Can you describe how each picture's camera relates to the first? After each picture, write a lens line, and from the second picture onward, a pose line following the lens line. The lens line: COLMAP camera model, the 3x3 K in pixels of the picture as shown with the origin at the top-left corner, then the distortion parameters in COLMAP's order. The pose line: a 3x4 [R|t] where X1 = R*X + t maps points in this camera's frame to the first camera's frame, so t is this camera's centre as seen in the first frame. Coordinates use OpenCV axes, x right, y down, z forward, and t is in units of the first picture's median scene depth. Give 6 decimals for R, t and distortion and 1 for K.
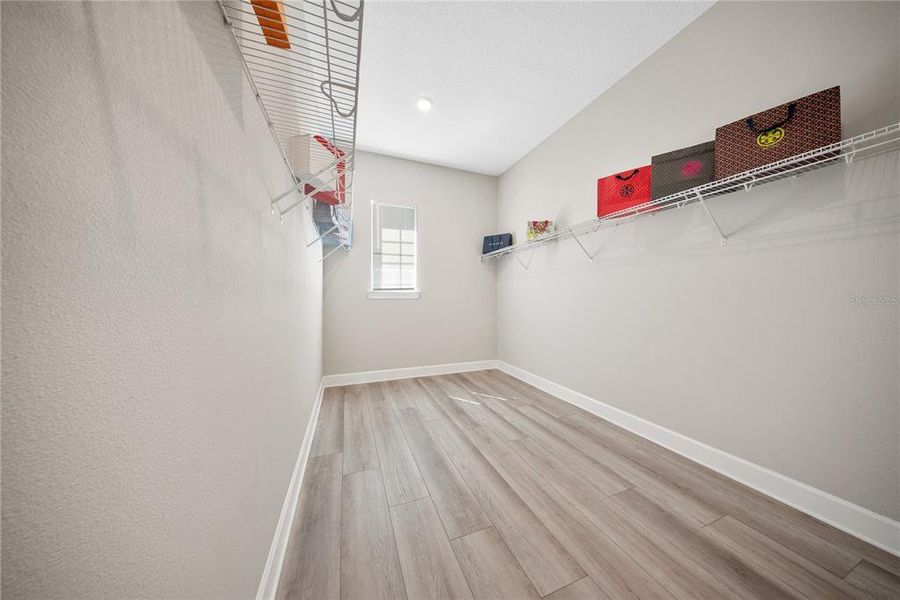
lens RADIAL K [[269.0, 0, 448.8], [0, 269.0, 300.4], [0, 0, 1]] dist [0.008457, -0.000030]
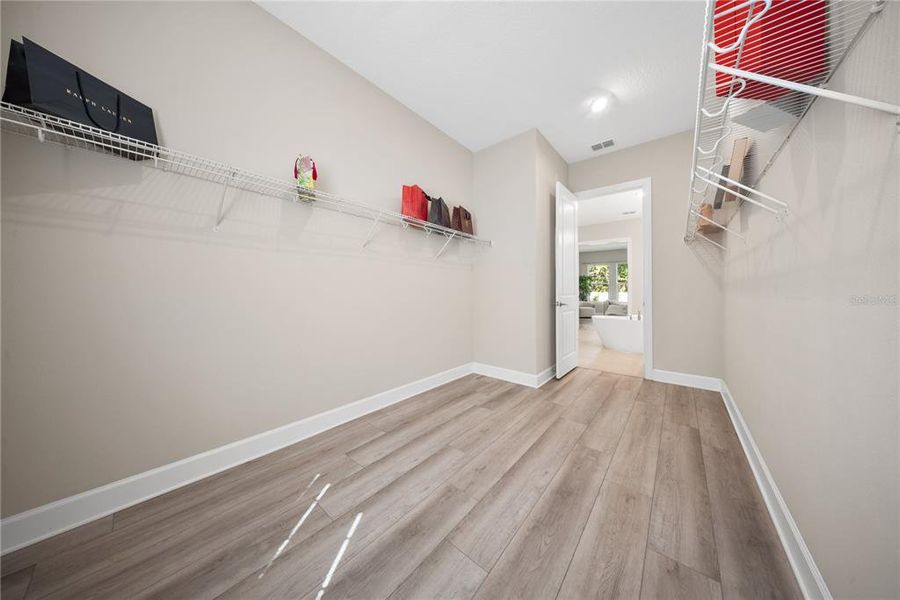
lens RADIAL K [[269.0, 0, 446.4], [0, 269.0, 291.3], [0, 0, 1]] dist [0.008457, -0.000030]
pose [[-0.474423, -0.012146, 0.880213, -0.511177], [-0.006038, 0.999926, 0.010544, -0.021948], [-0.880276, -0.000312, -0.474461, 1.480491]]
